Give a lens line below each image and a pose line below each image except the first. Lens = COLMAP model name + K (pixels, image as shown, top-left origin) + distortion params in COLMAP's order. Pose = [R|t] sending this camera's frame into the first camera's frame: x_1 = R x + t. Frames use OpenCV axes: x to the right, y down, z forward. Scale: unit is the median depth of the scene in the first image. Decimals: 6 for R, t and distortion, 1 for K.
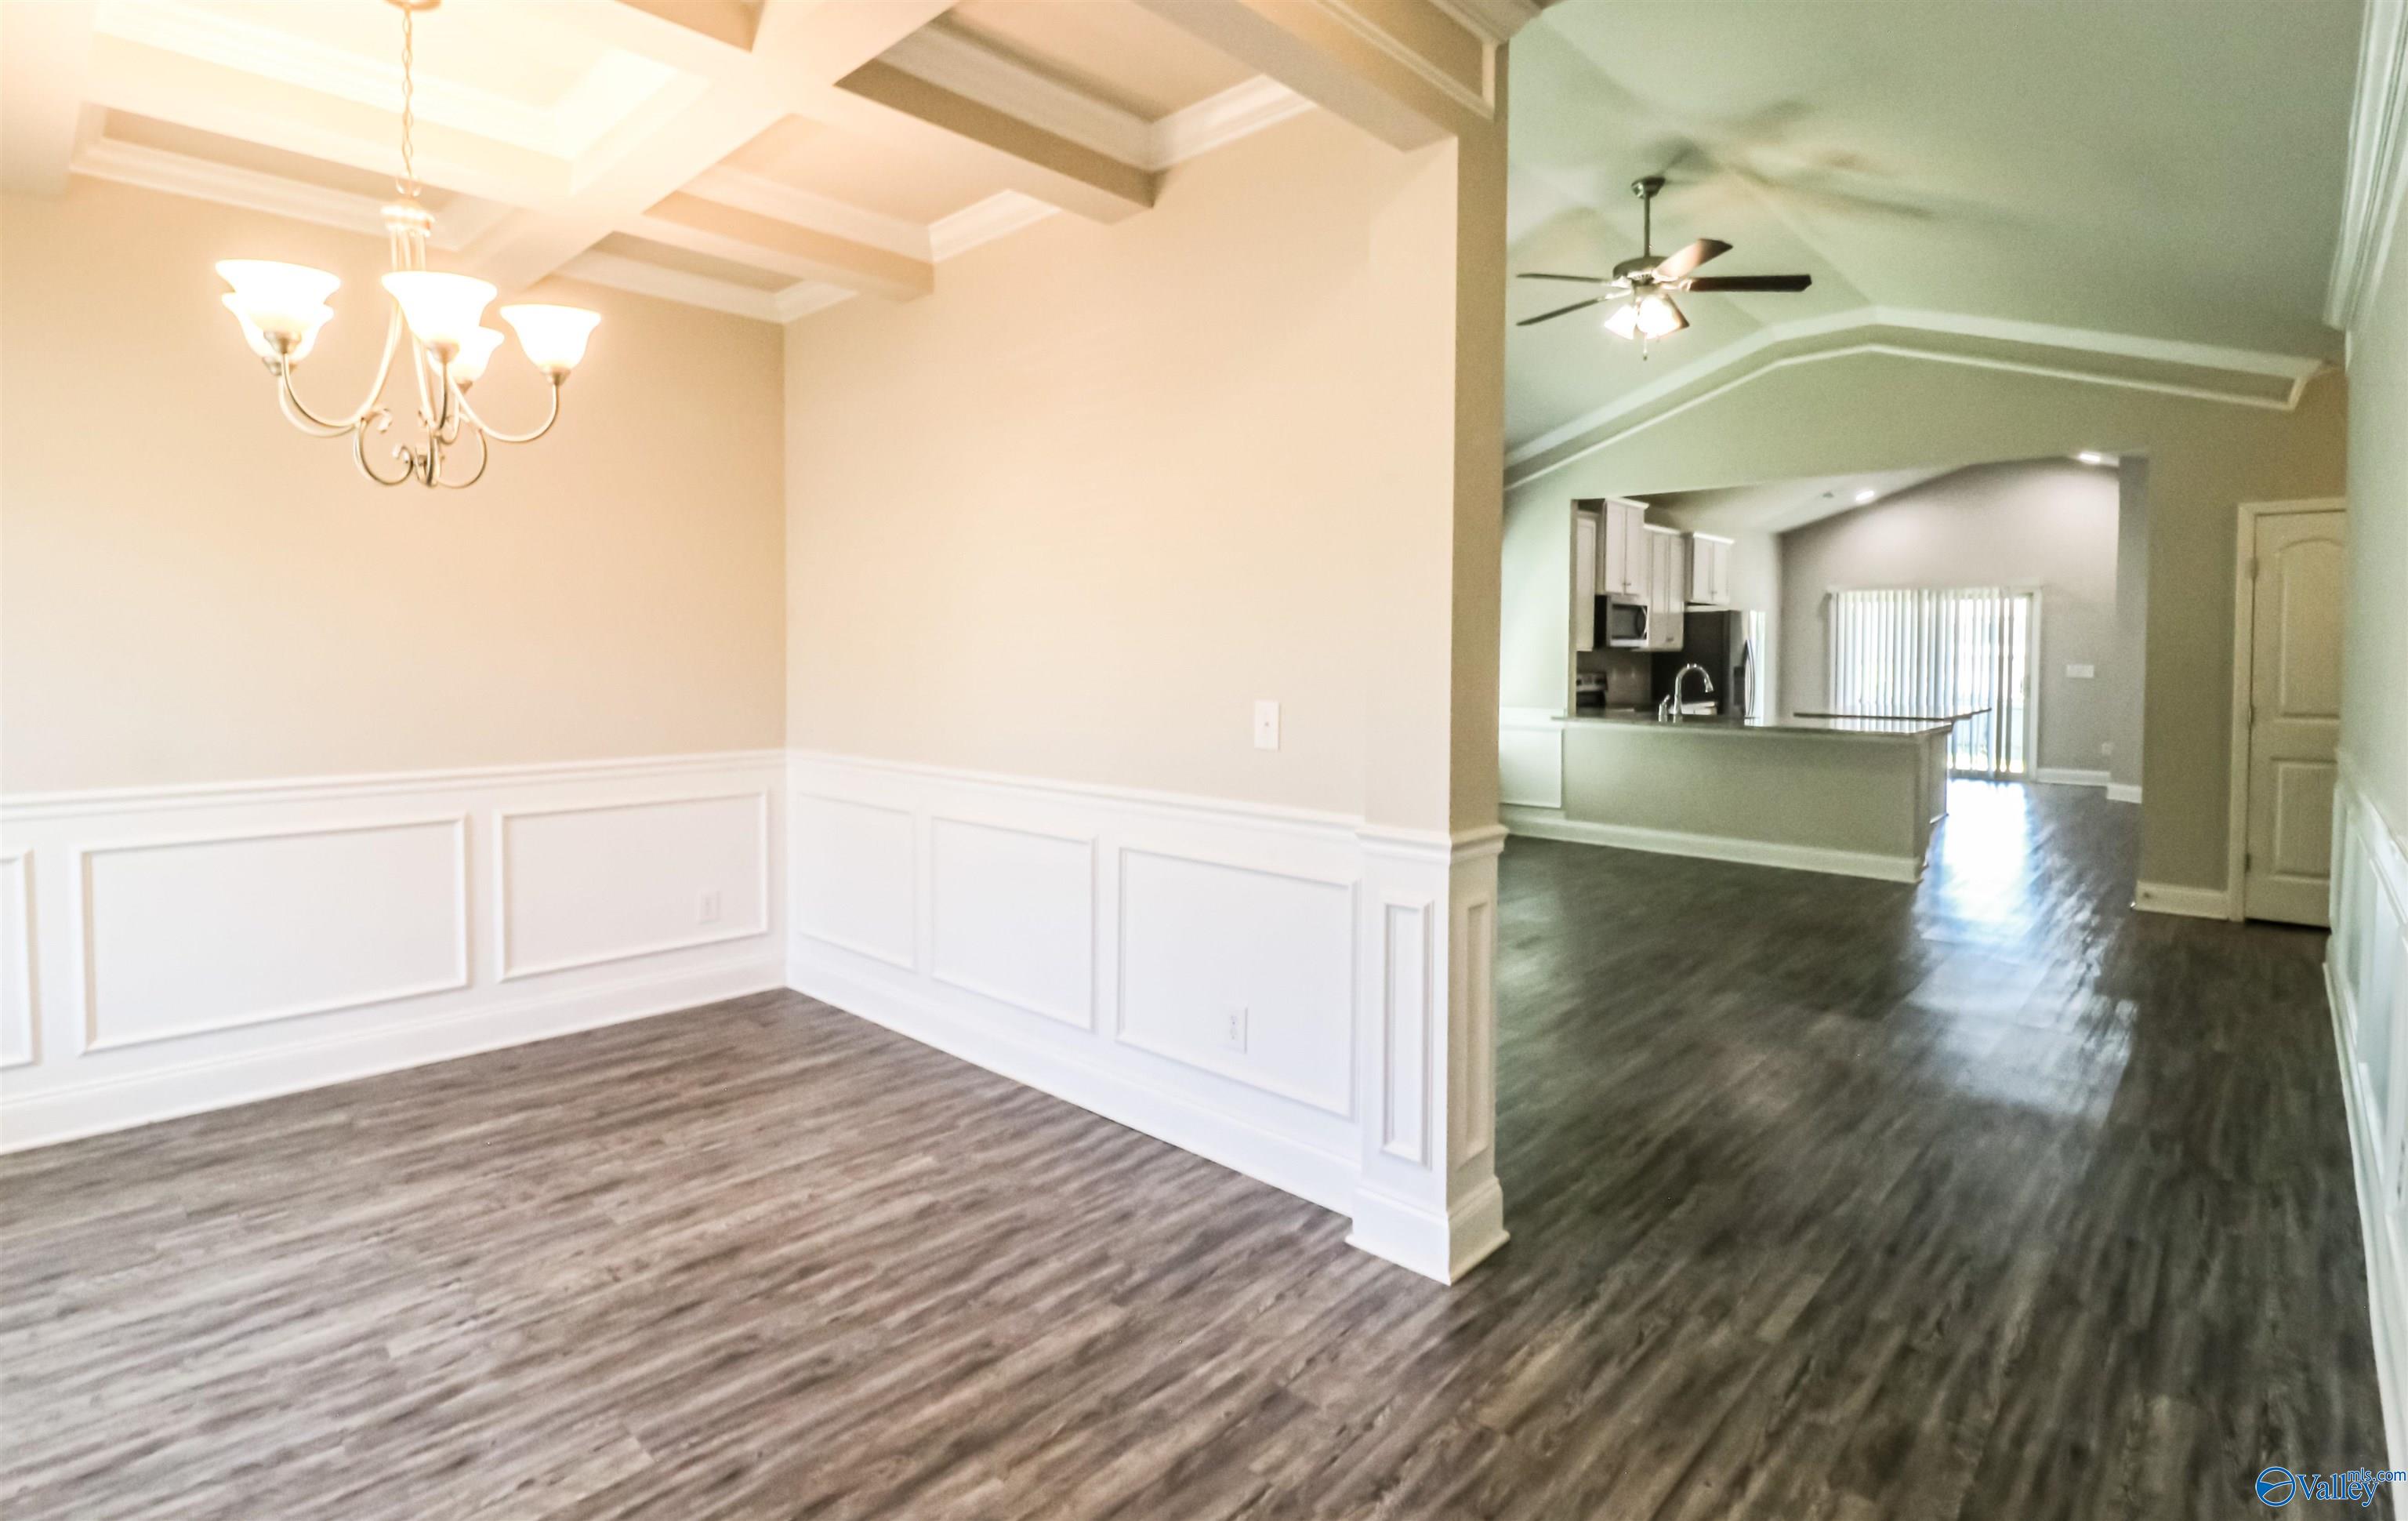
lens RADIAL K [[1157.6, 0, 1187.0], [0, 1157.6, 703.2], [0, 0, 1]] dist [0.000478, -0.000292]
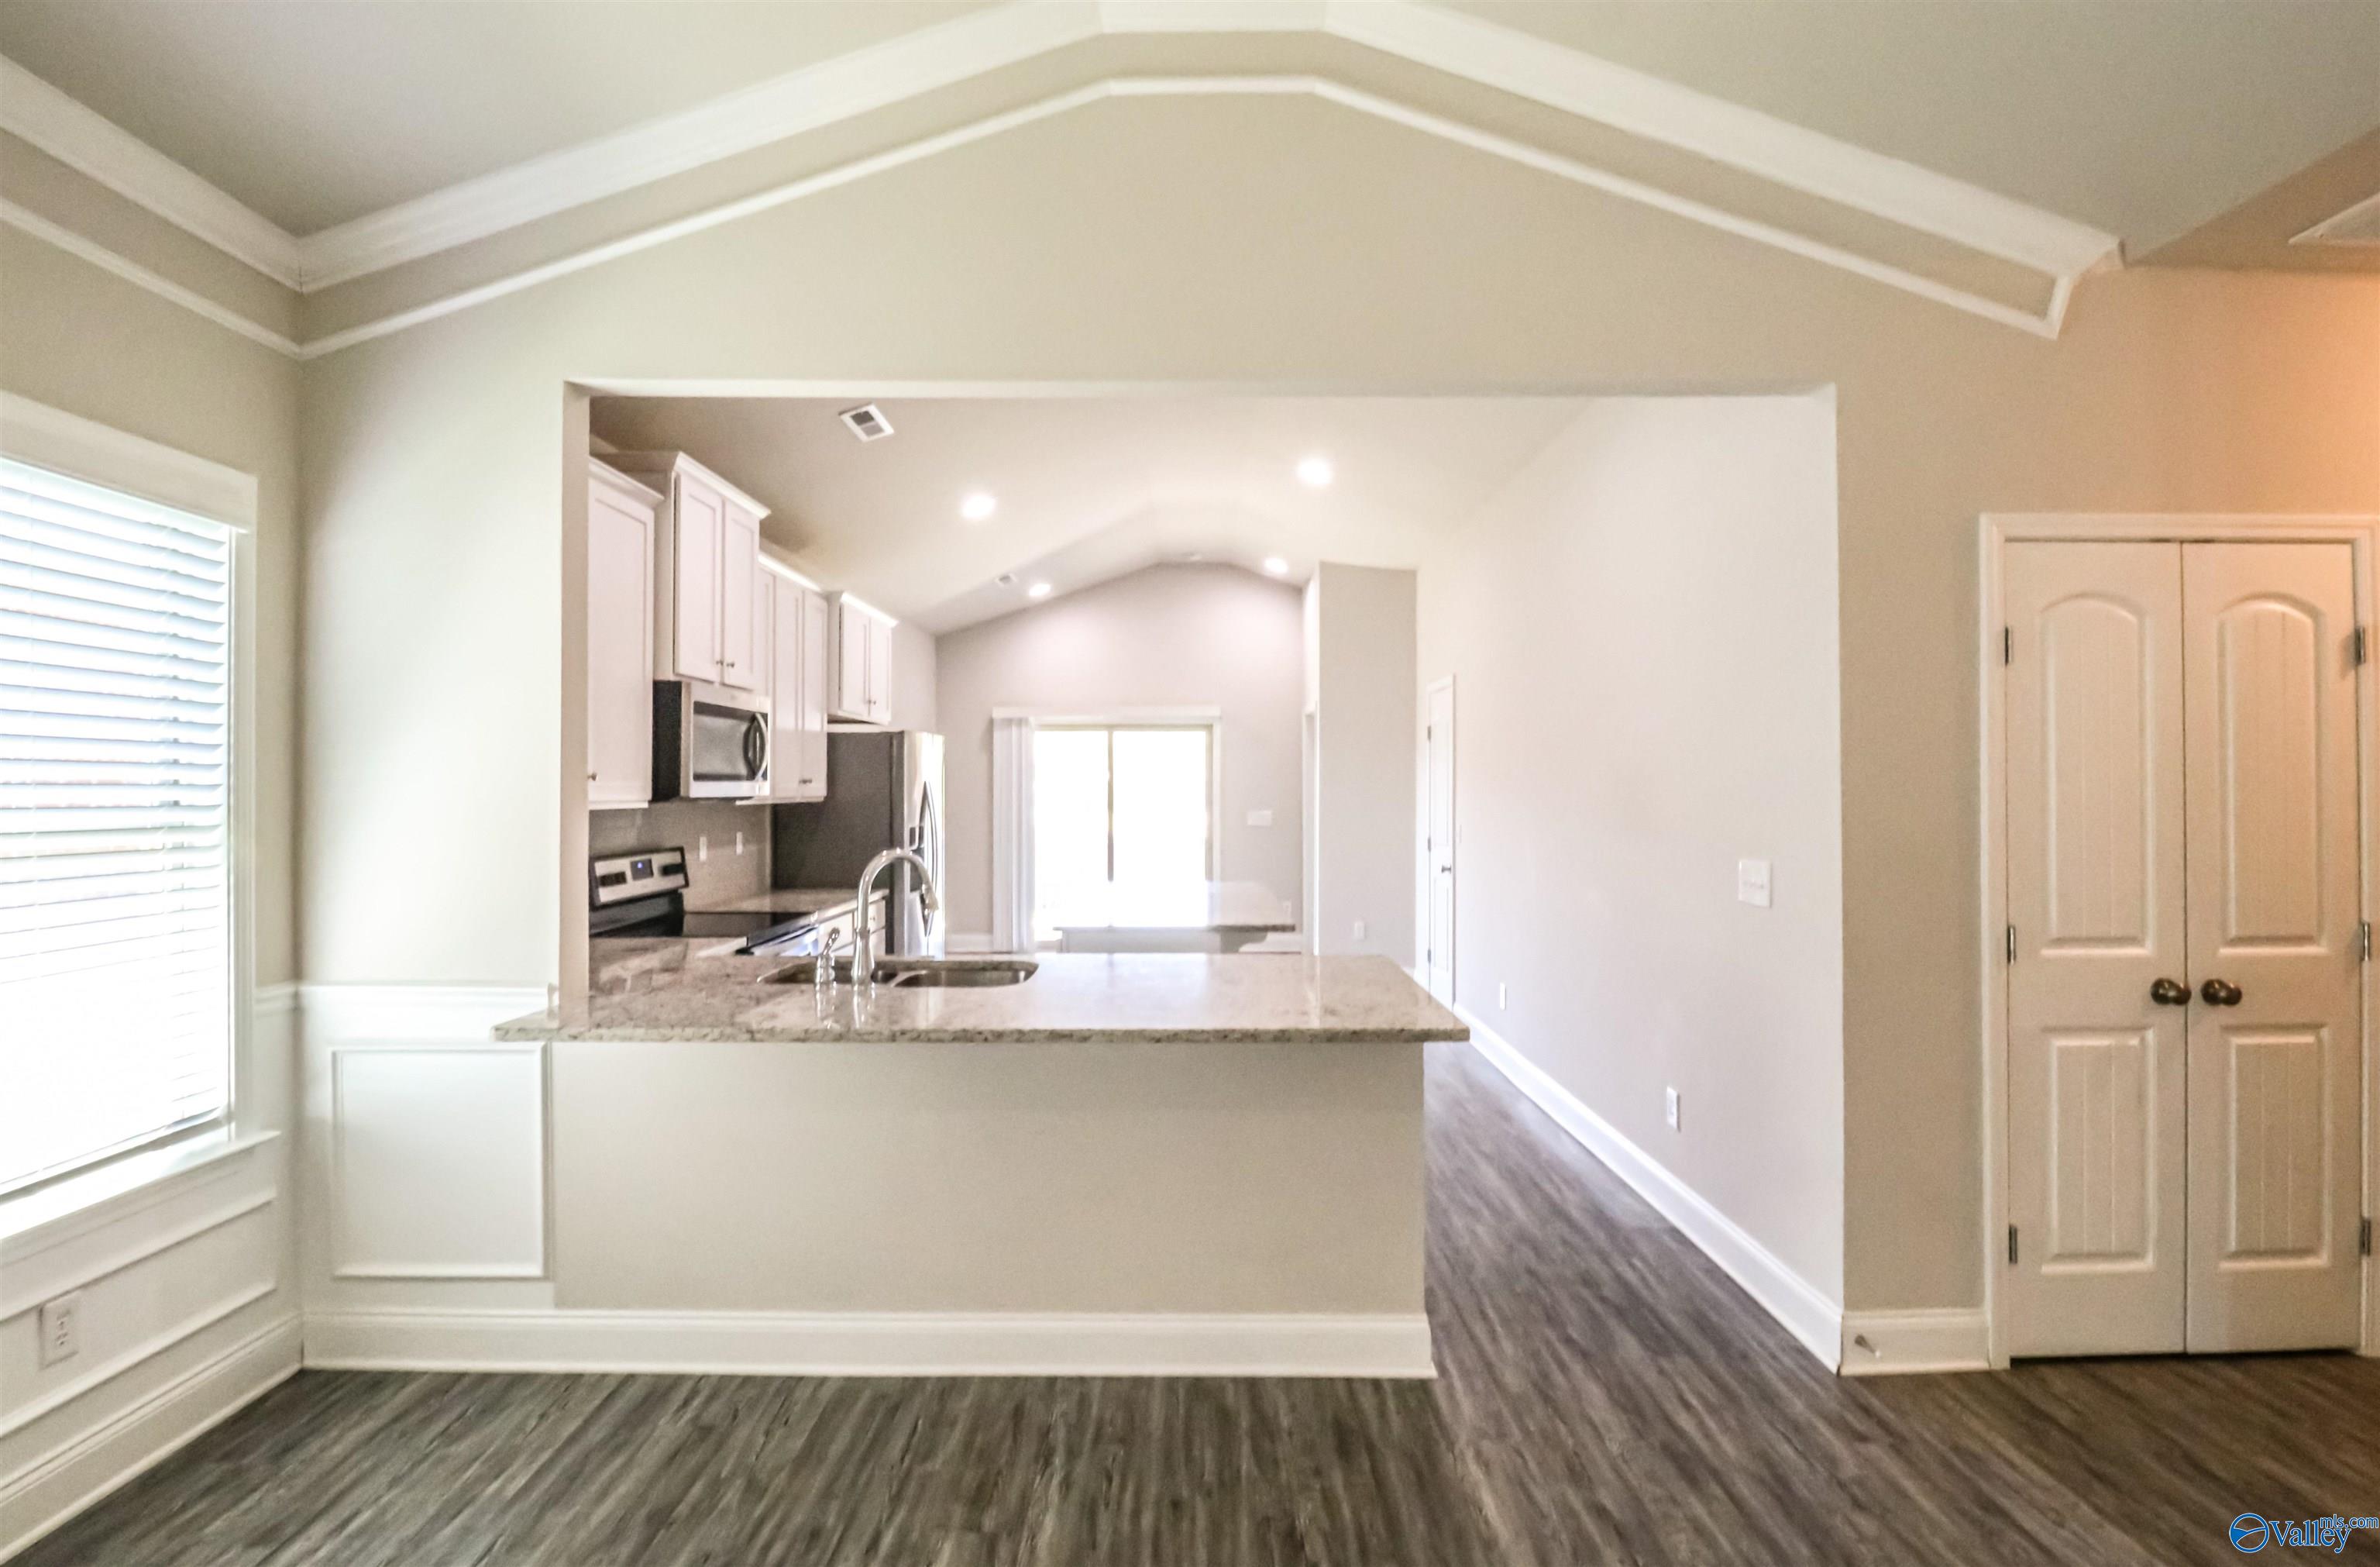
lens RADIAL K [[1080.8, 0, 1190.0], [0, 1080.8, 783.5], [0, 0, 1]] dist [-0.002017, -0.011001]
pose [[0.725432, -0.002847, 0.688288, 0.214194], [0.034846, 0.998861, -0.032596, -0.033080], [-0.687411, 0.047630, 0.724705, 0.552934]]
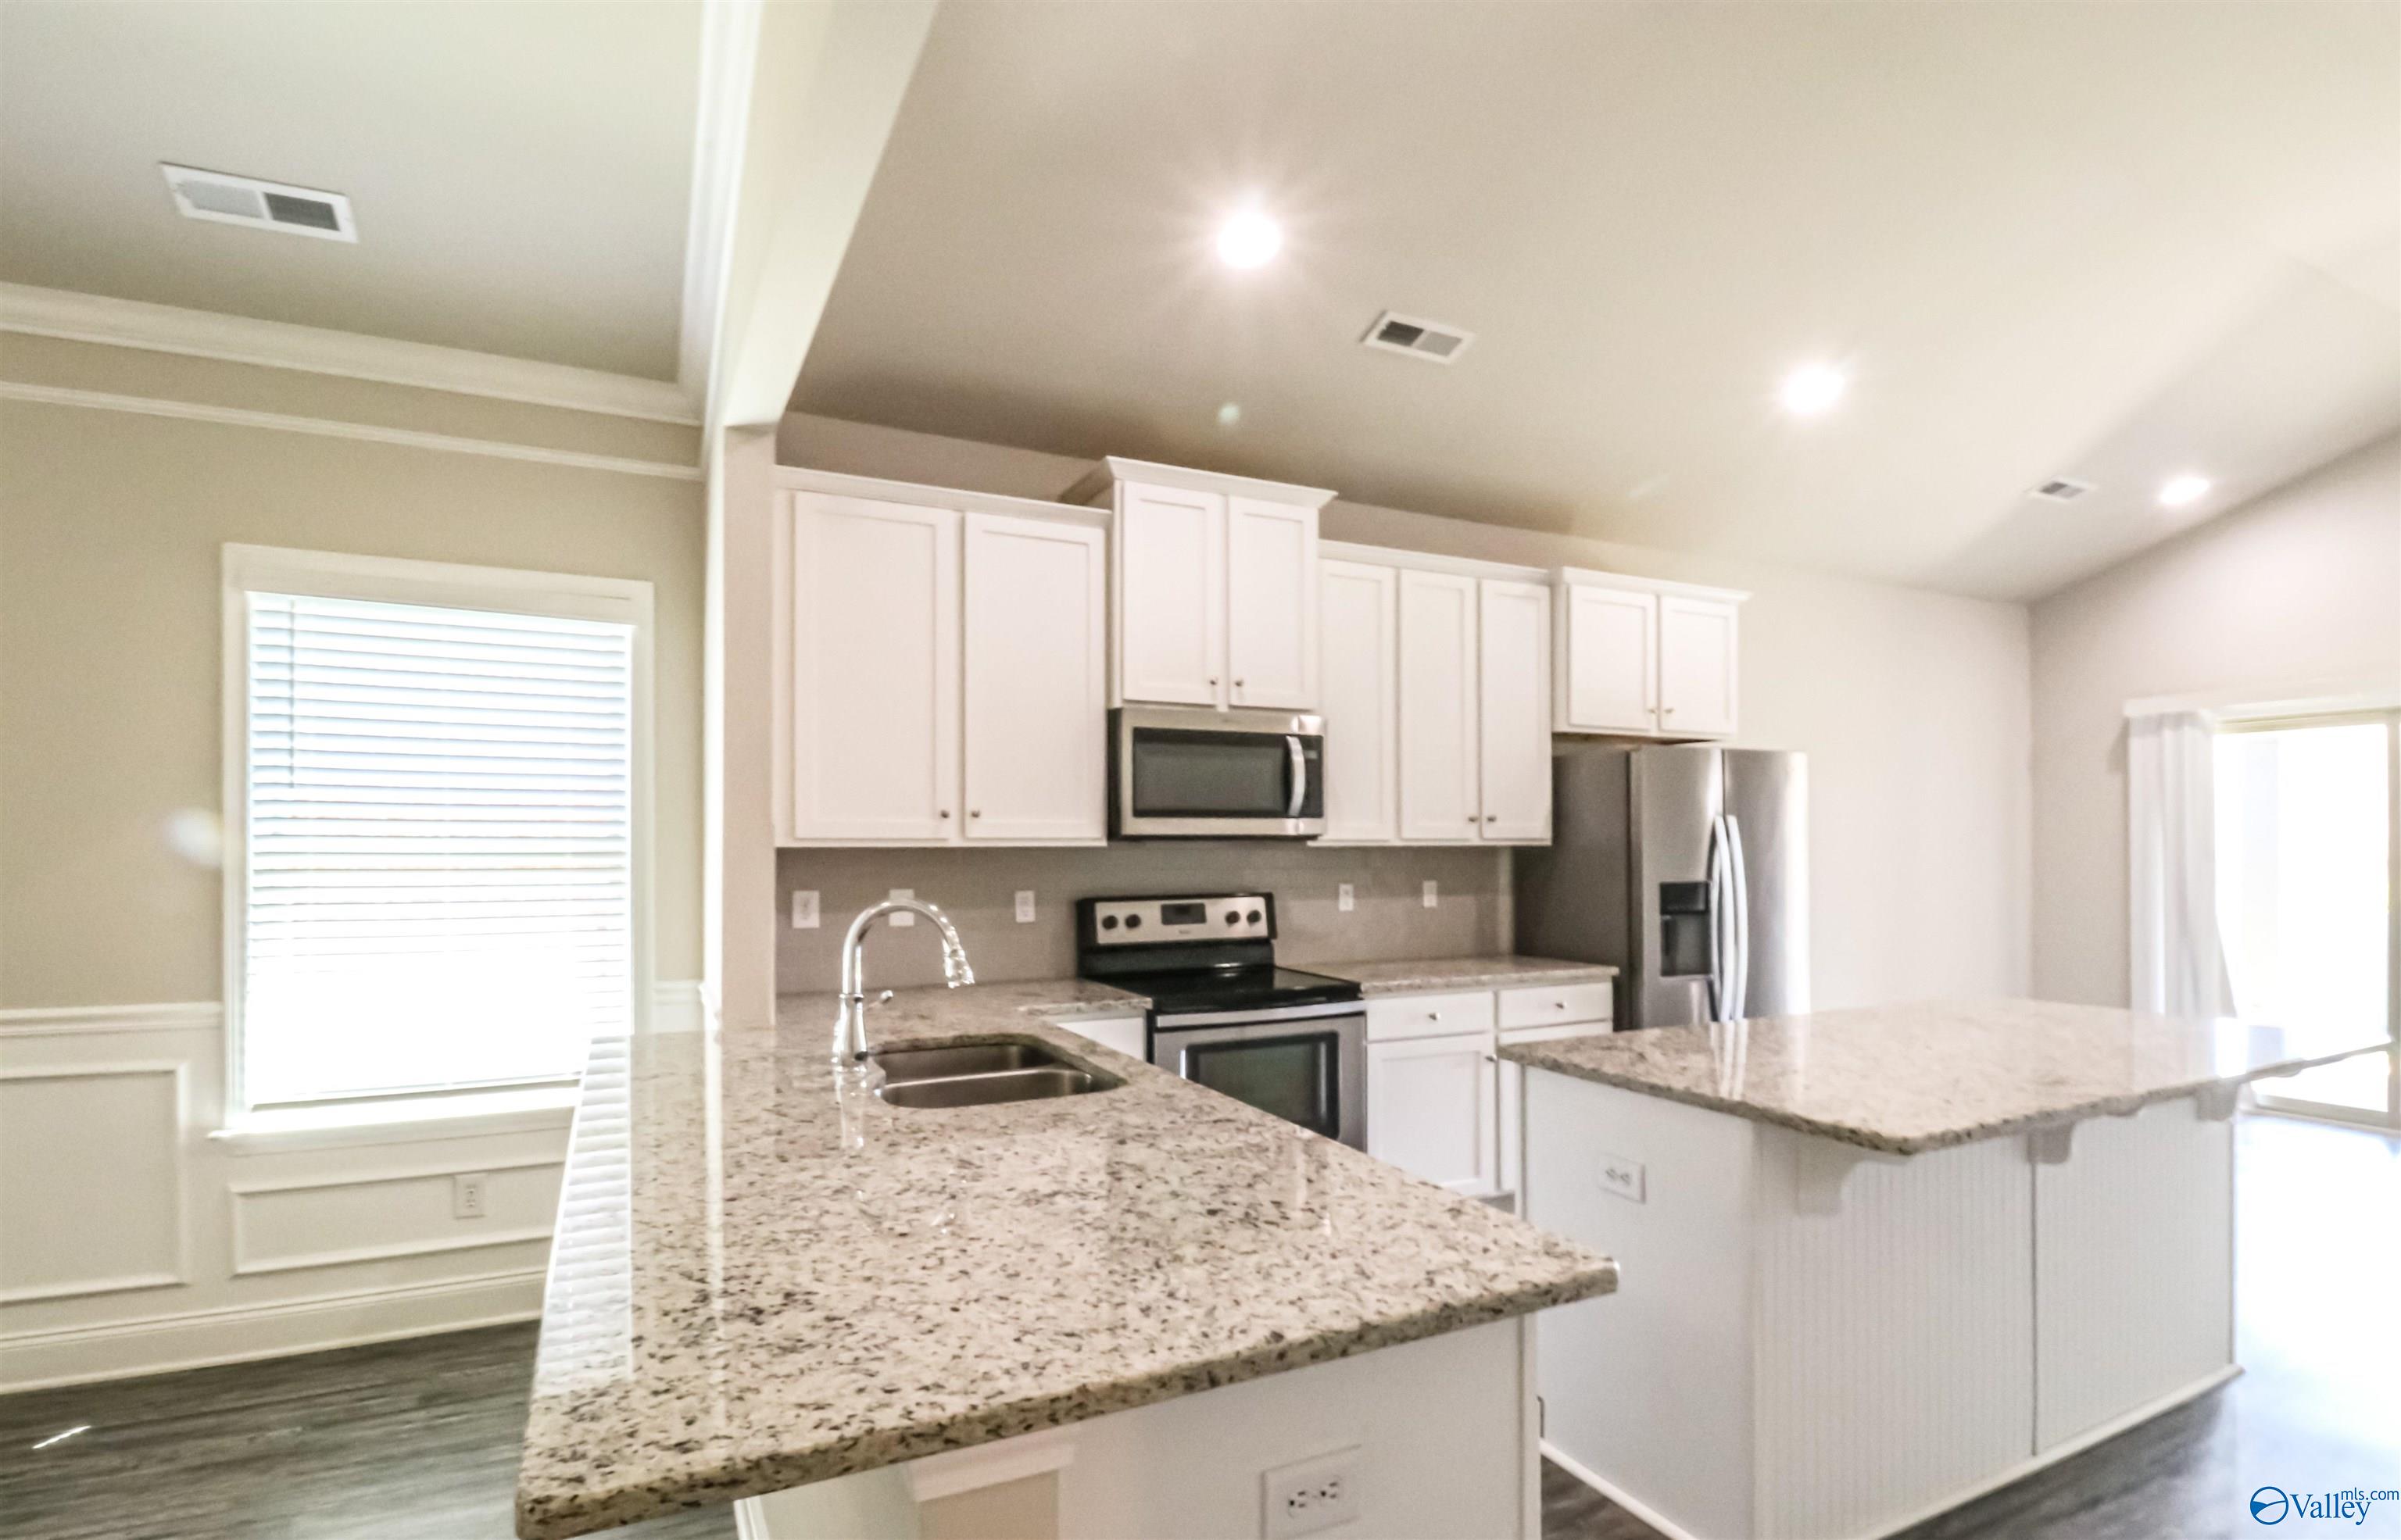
lens RADIAL K [[1141.1, 0, 1248.4], [0, 1141.1, 852.3], [0, 0, 1]] dist [-0.004029, -0.000592]
pose [[0.946037, -0.013130, -0.323791, 0.516275], [-0.001758, 0.998956, -0.045646, -0.024016], [0.324053, 0.043753, 0.945027, 0.622425]]
